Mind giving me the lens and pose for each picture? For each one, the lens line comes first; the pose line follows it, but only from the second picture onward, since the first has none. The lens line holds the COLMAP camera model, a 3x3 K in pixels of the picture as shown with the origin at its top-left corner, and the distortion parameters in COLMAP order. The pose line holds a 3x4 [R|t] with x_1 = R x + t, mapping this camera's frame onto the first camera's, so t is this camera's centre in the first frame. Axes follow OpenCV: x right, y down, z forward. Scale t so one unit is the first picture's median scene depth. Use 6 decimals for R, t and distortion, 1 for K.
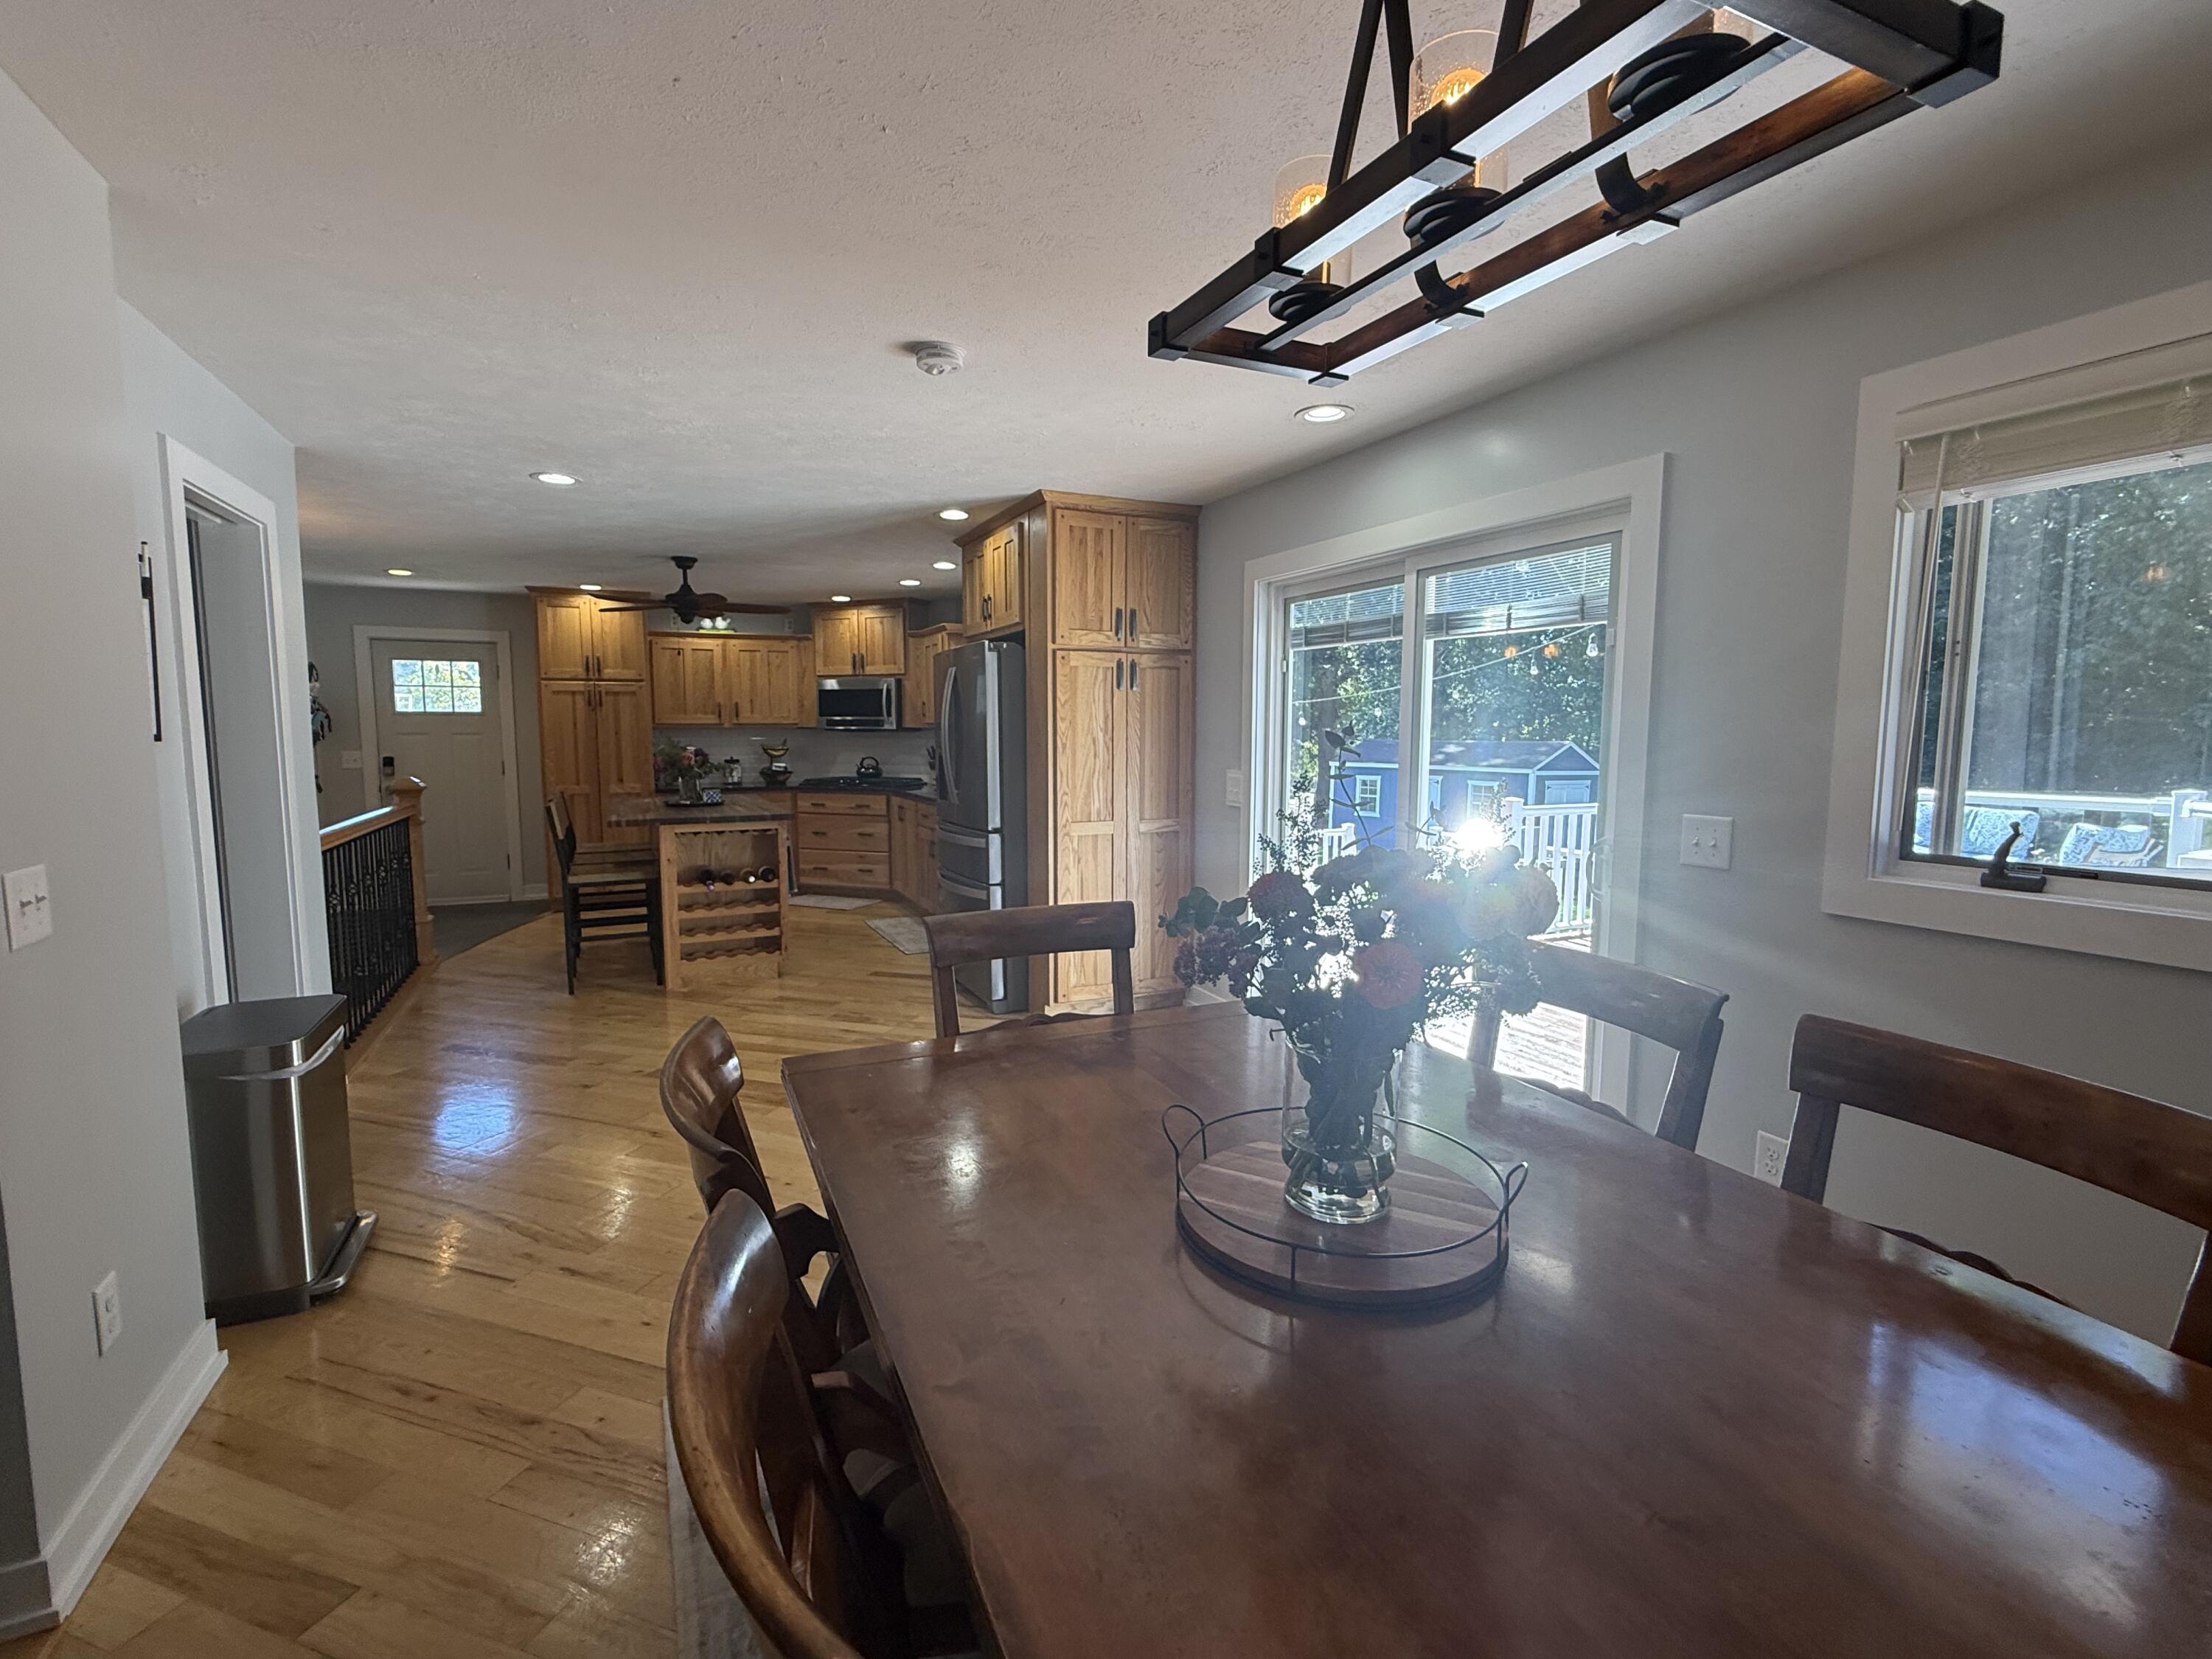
lens RADIAL K [[1010.7, 0, 1098.8], [0, 1010.7, 826.1], [0, 0, 1]] dist [0.001383, -0.000174]
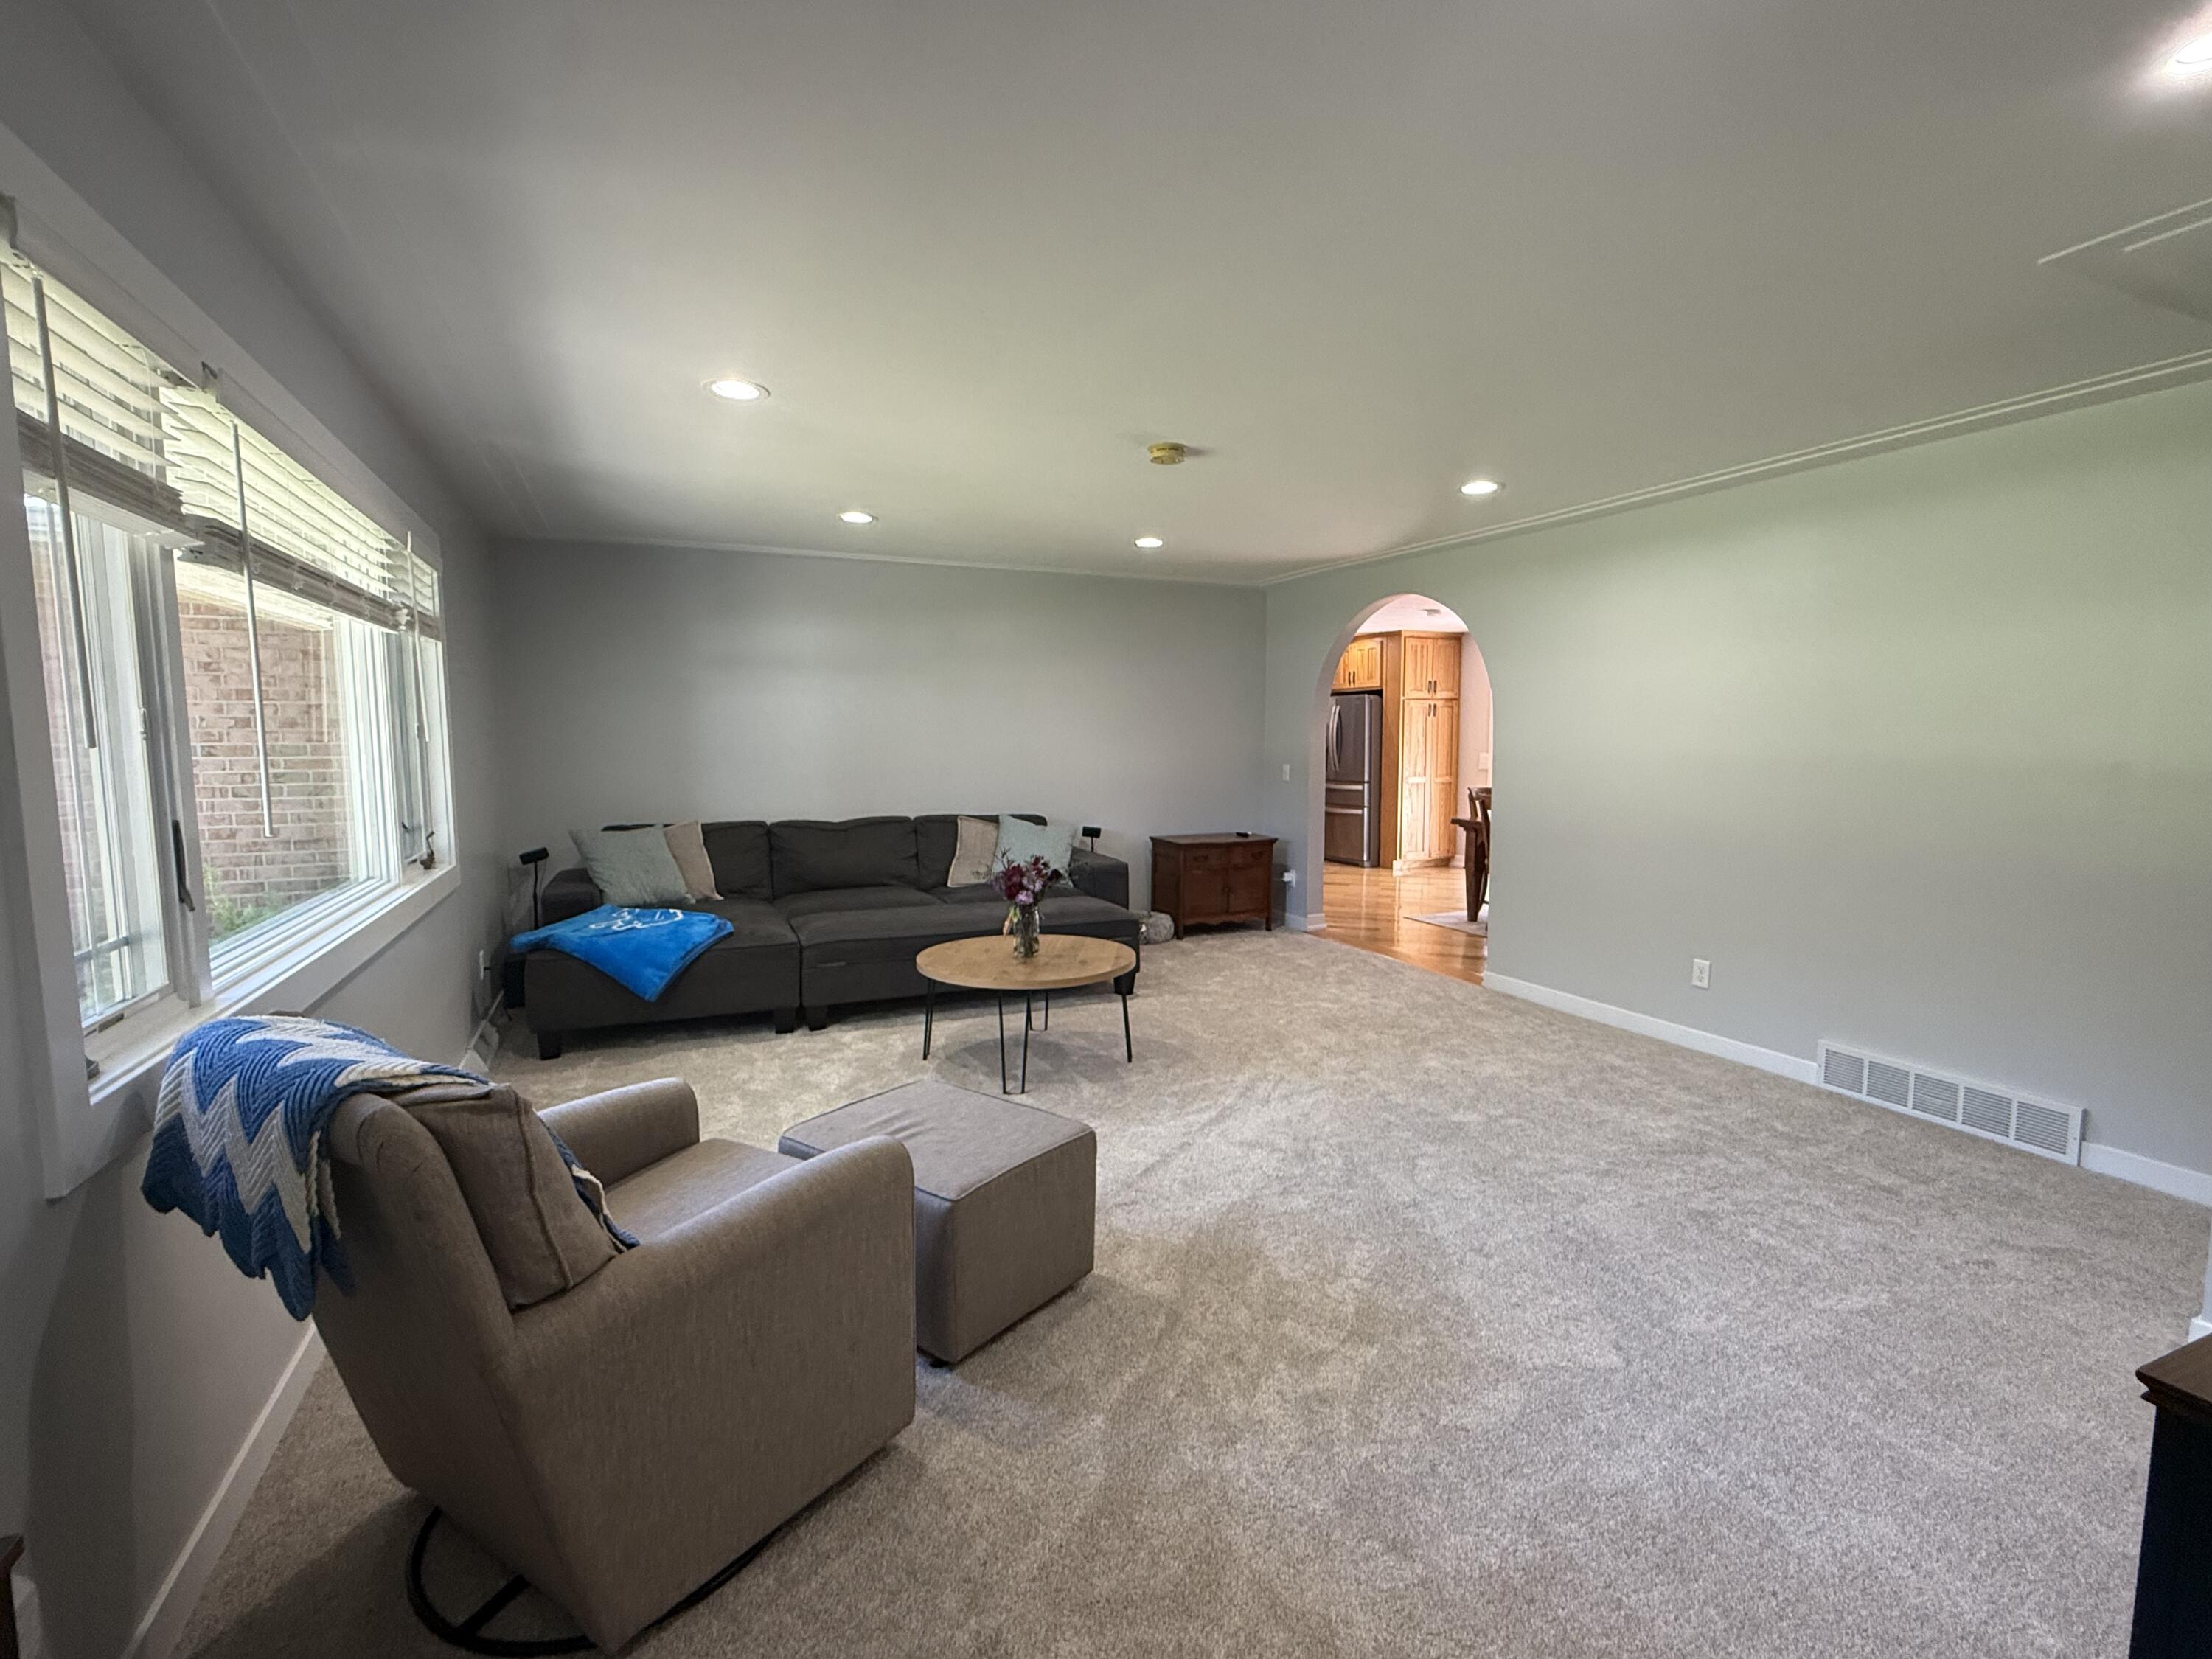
lens RADIAL K [[1010.7, 0, 1103.9], [0, 1010.7, 831.7], [0, 0, 1]] dist [0.001383, -0.000174]
pose [[0.999900, -0.000467, -0.014106, -0.655342], [0.000431, 0.999997, -0.002530, 0.120377], [0.014107, 0.002524, 0.999897, -1.211359]]
